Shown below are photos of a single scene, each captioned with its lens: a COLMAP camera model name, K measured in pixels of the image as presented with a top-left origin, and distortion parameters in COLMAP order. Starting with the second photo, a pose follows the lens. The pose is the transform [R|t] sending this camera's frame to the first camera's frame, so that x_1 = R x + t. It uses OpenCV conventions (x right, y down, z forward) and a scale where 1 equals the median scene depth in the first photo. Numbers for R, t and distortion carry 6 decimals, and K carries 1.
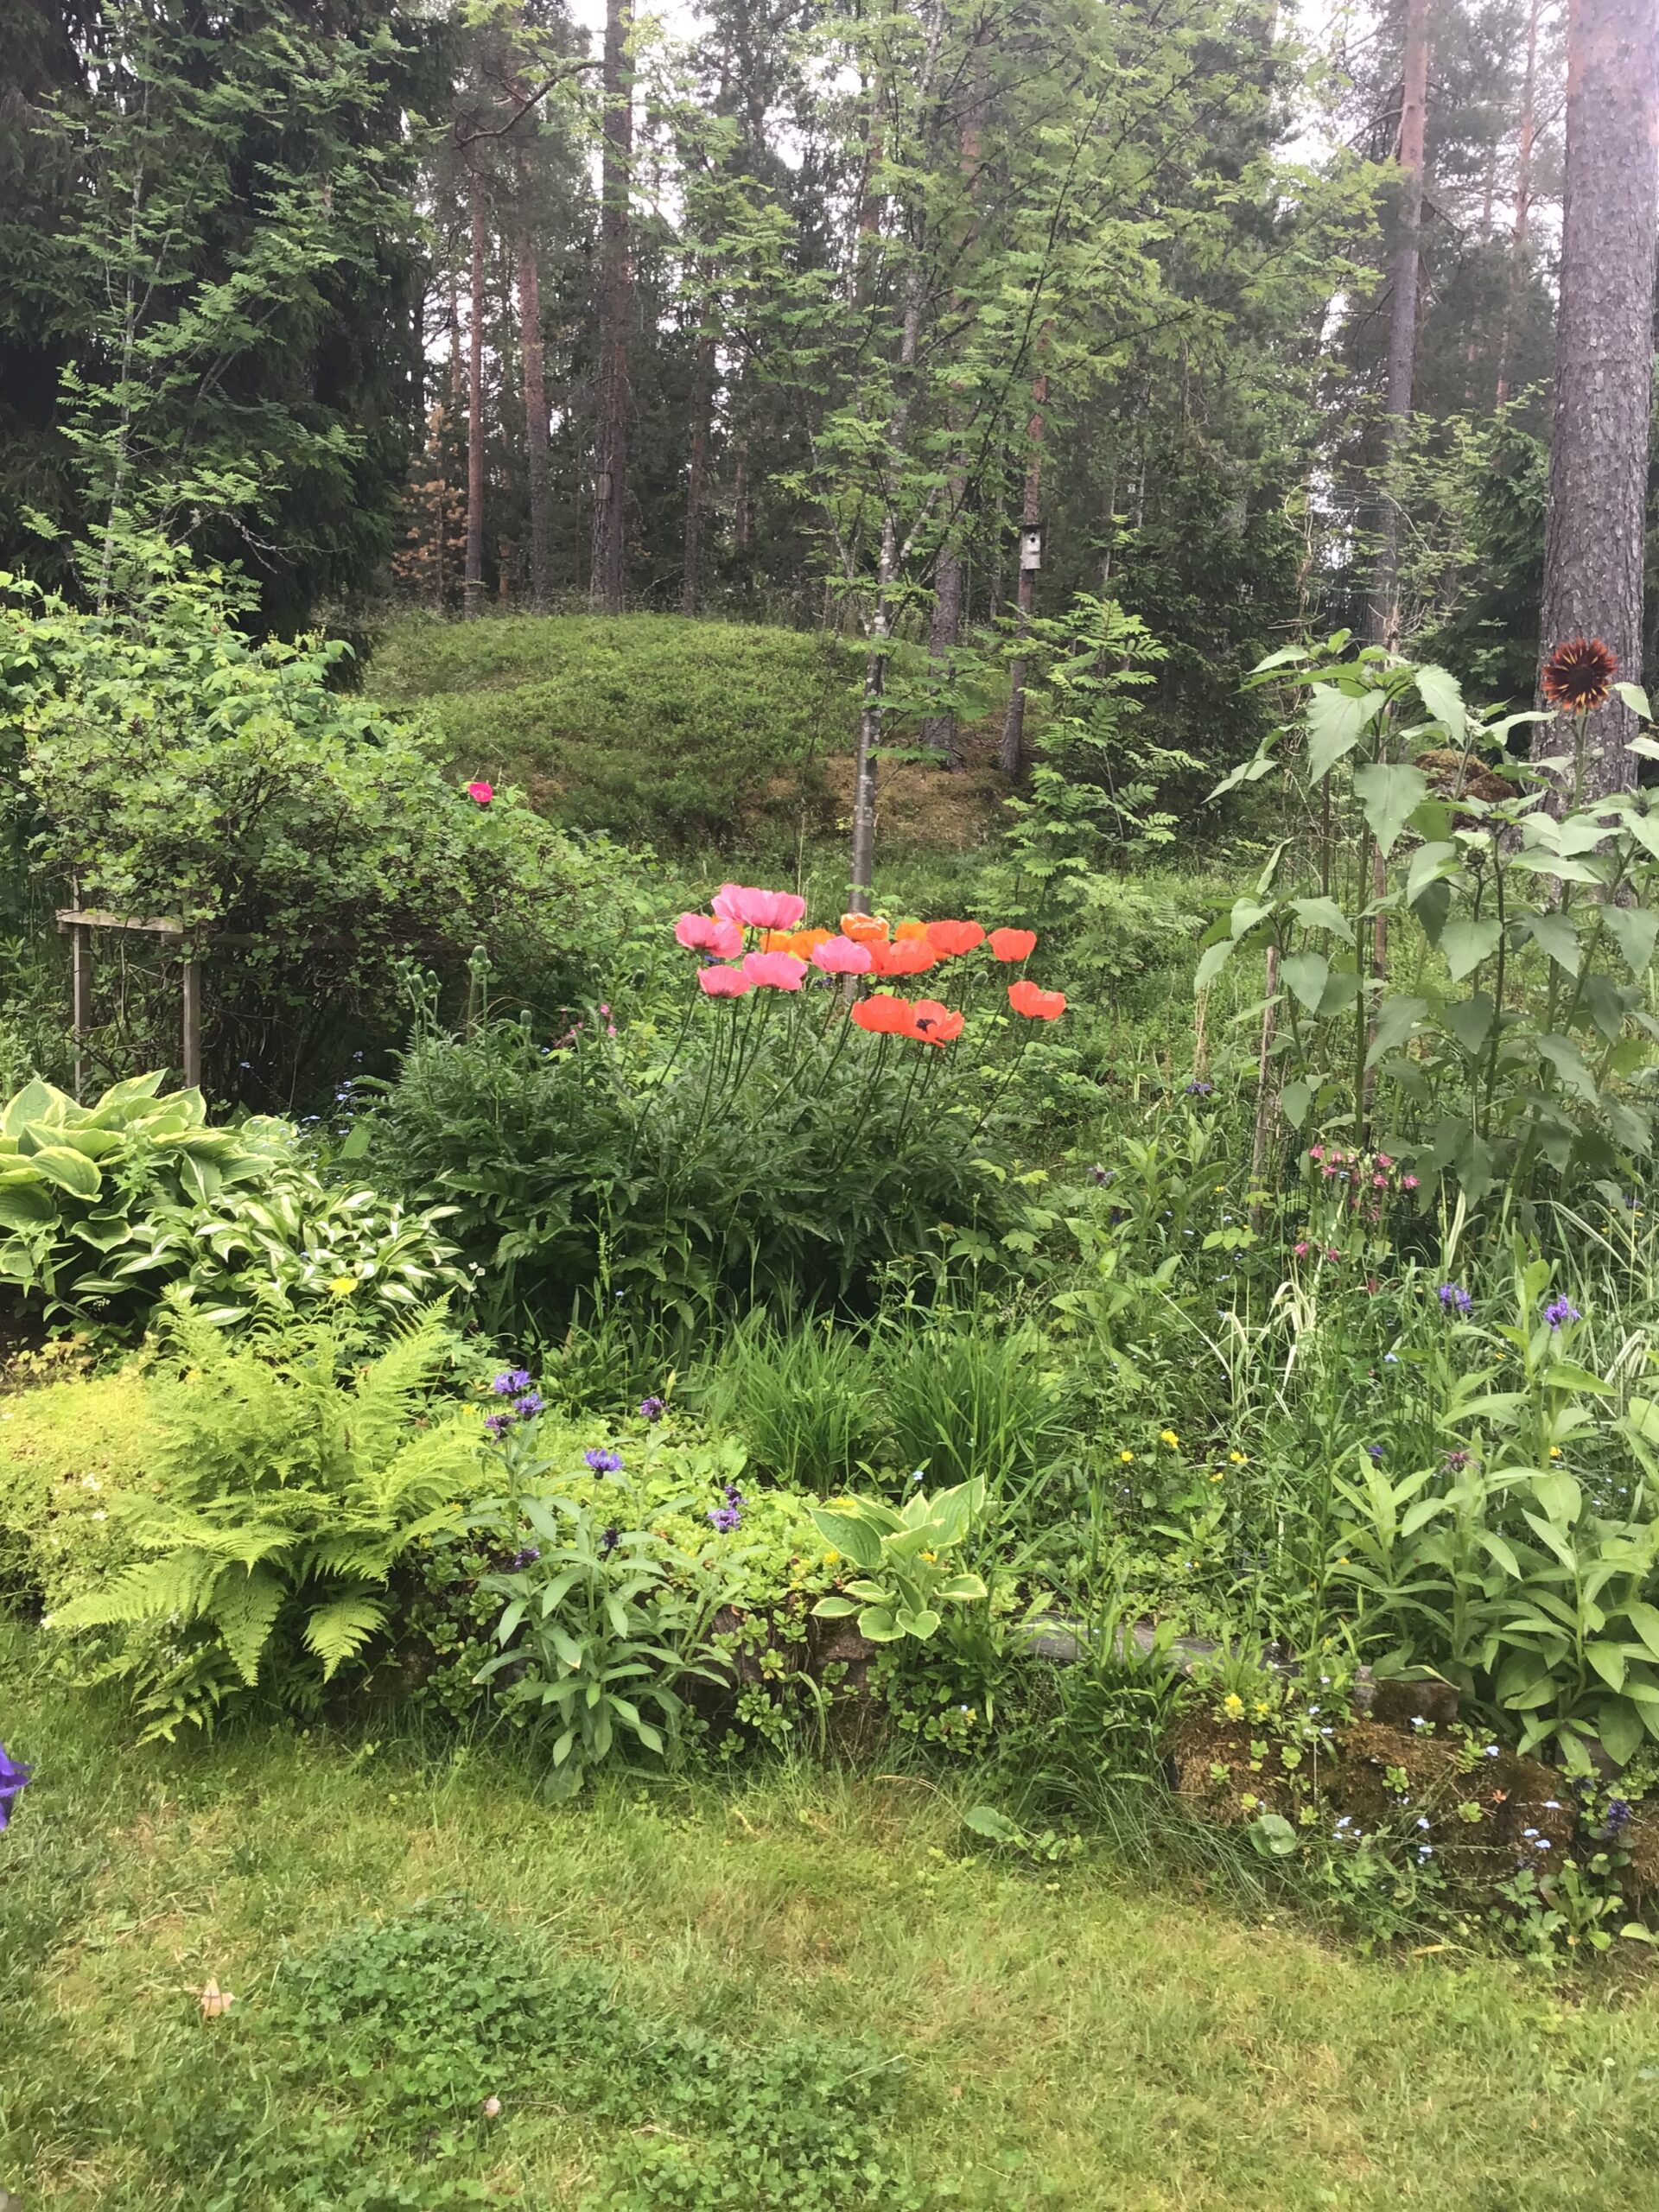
lens RADIAL K [[1971.4, 0, 829.5], [0, 1971.4, 1106.0], [0, 0, 1]] dist [0.097916, 0.001535]
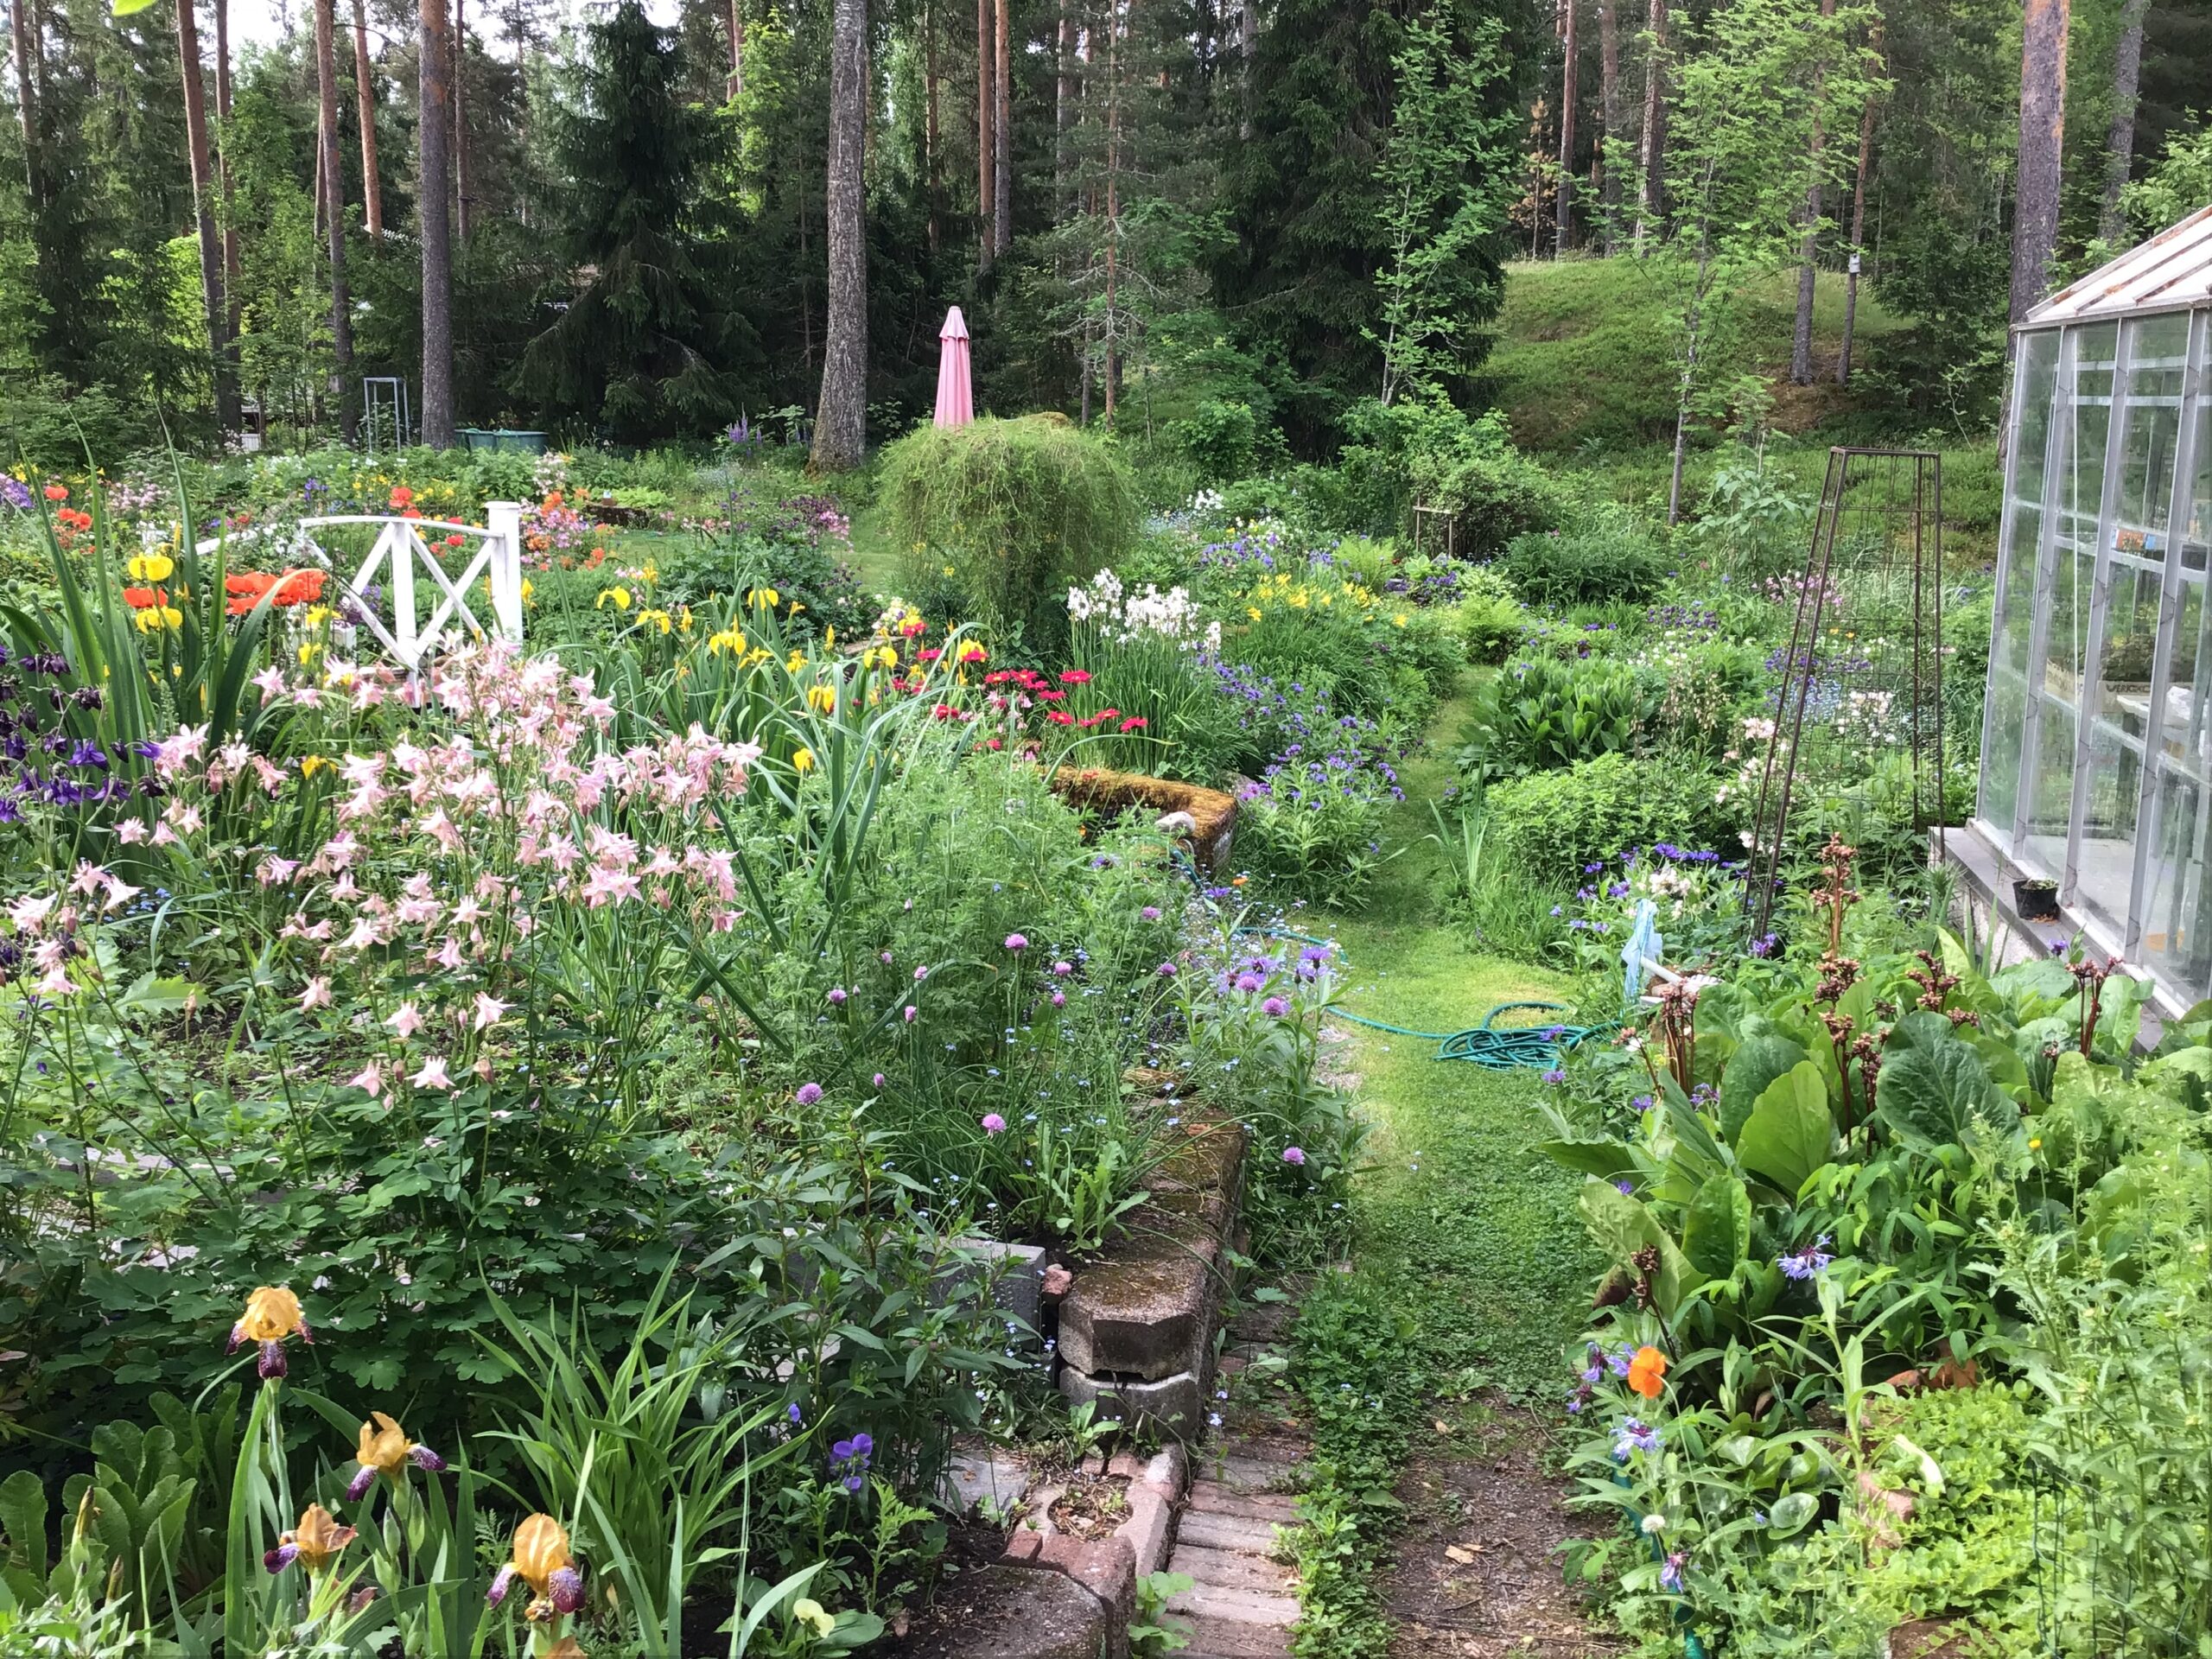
lens RADIAL K [[2003.5, 0, 1100.3], [0, 2003.5, 874.8], [0, 0, 1]] dist [0.088570, -0.160939]
pose [[0.920911, 0.051820, -0.386313, 0.673045], [-0.000976, 0.991426, 0.130663, 0.113629], [0.389771, -0.119952, 0.913066, -3.283096]]
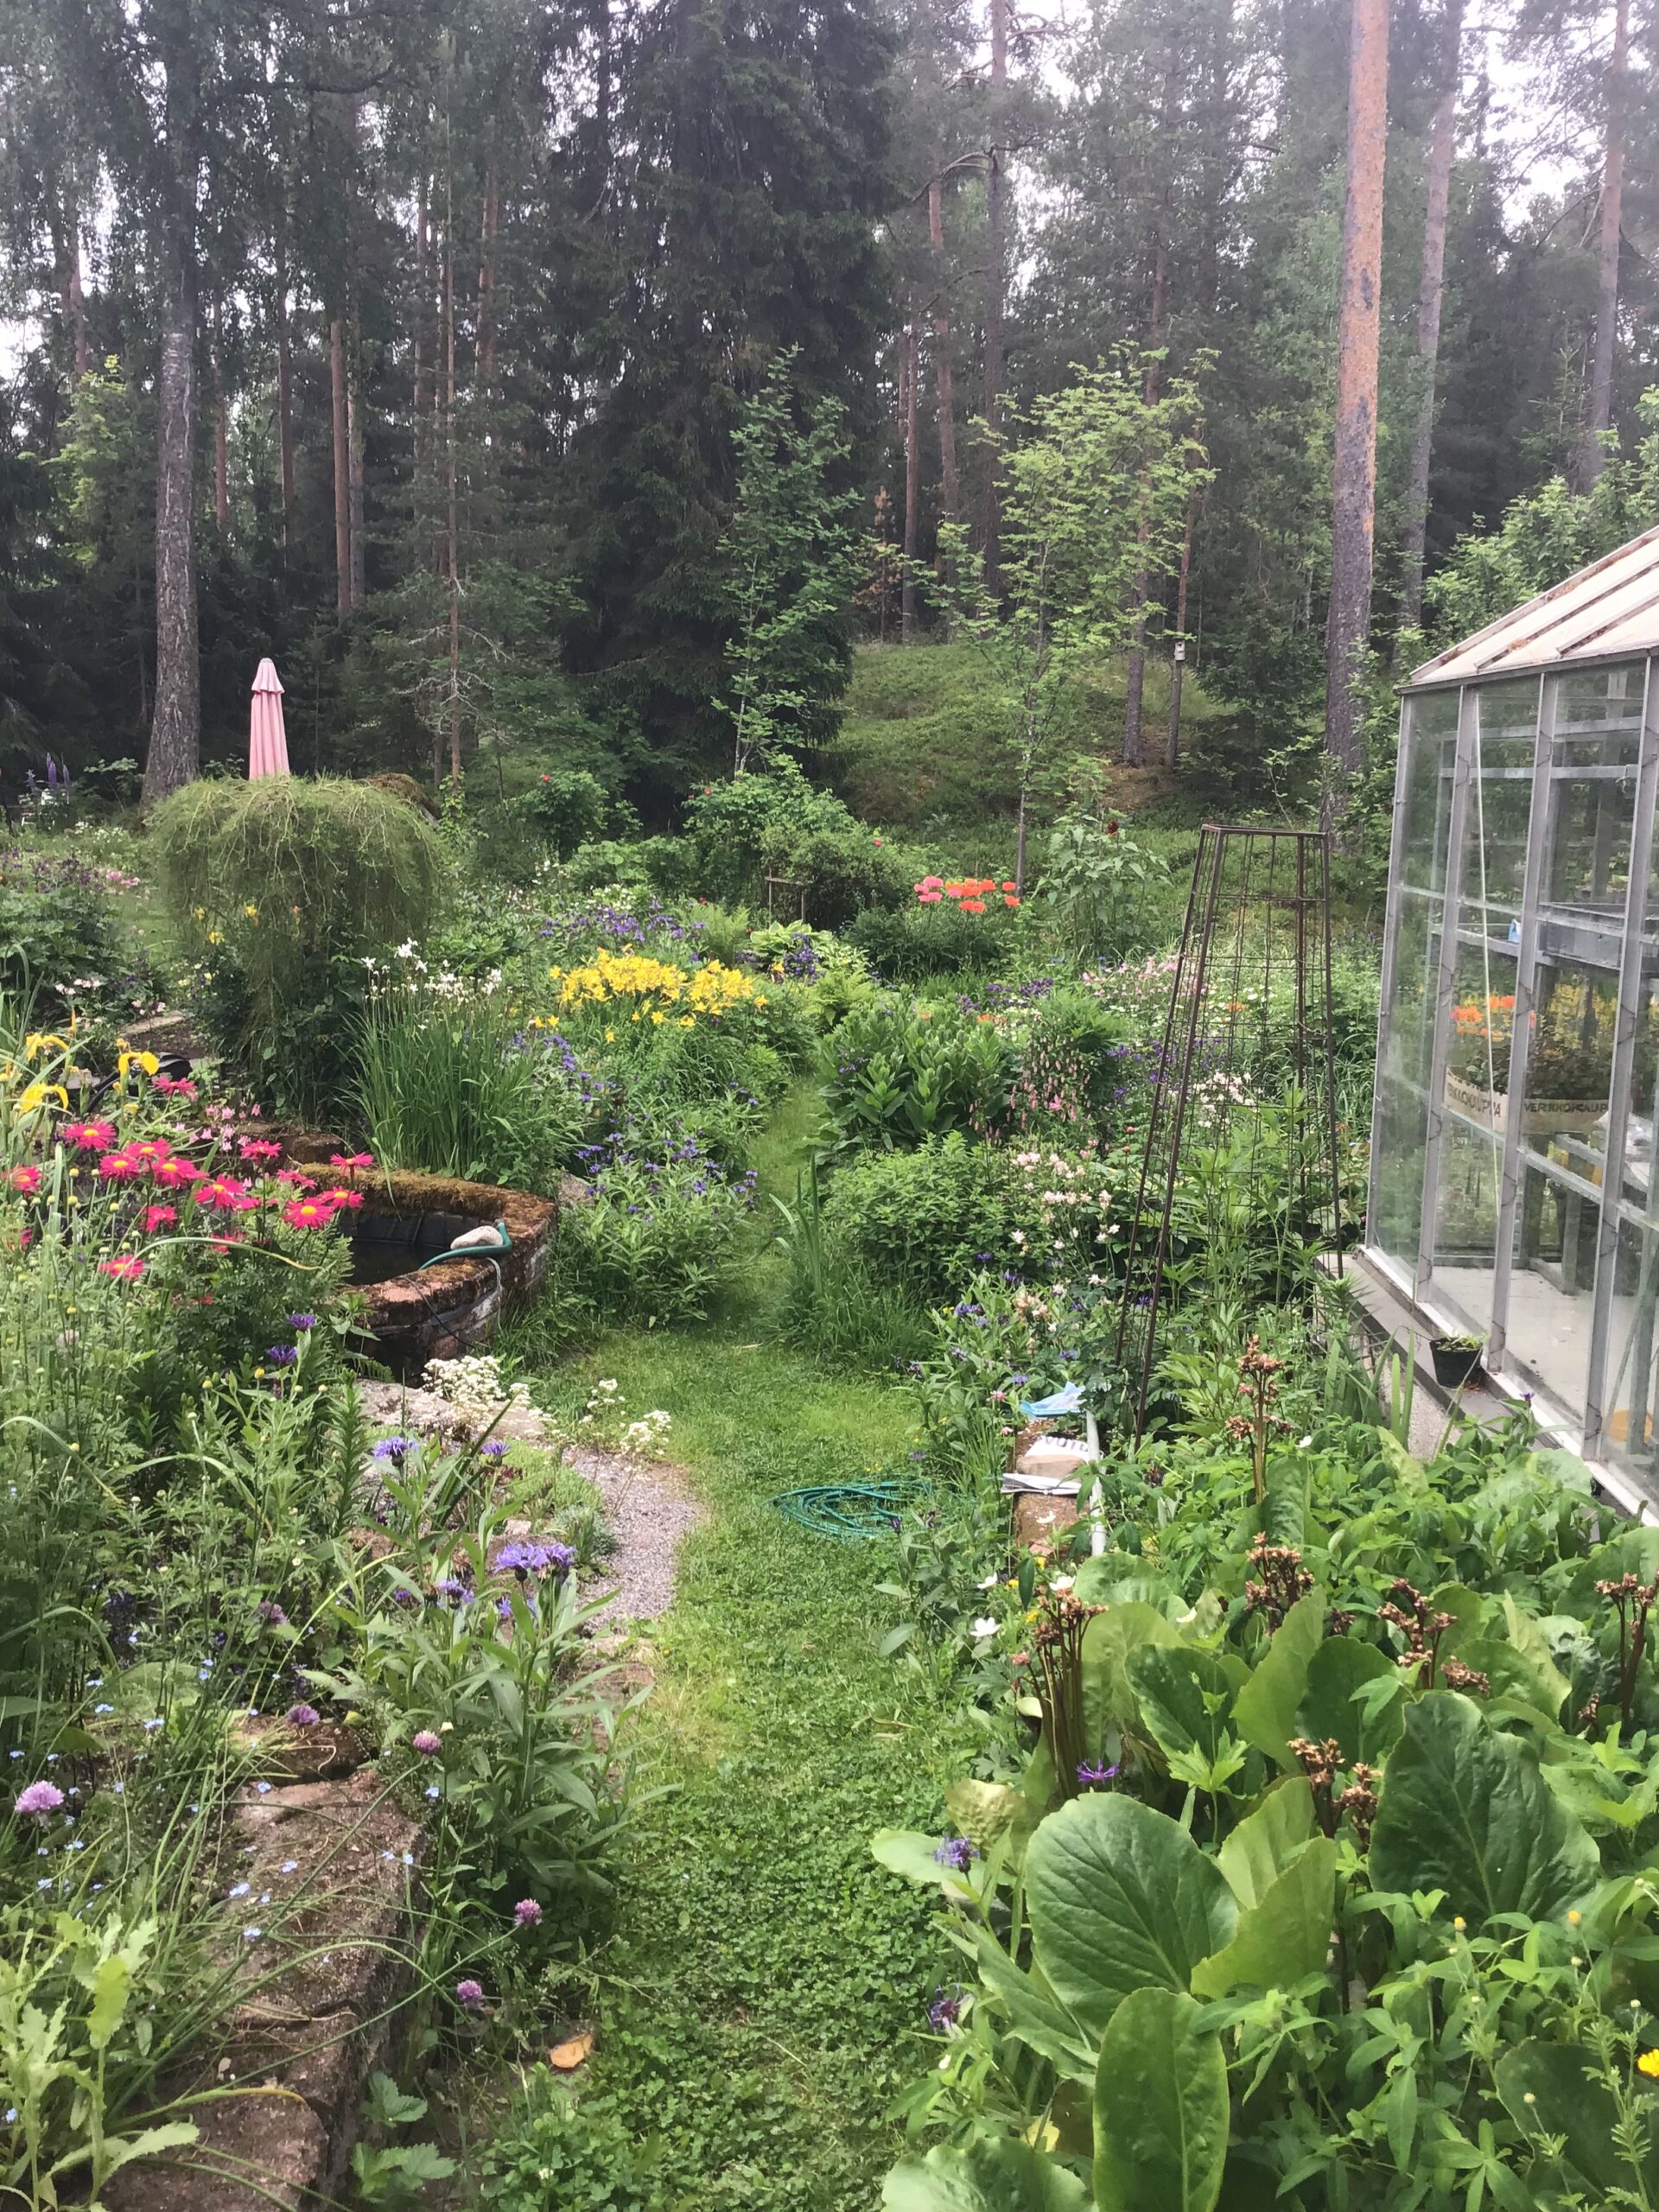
lens RADIAL K [[1971.4, 0, 829.5], [0, 1971.4, 1106.0], [0, 0, 1]] dist [0.097916, 0.001535]
pose [[0.975489, 0.017307, -0.219366, 0.636544], [-0.002666, 0.997759, 0.066861, 0.095187], [0.220031, -0.064637, 0.973349, -3.029185]]
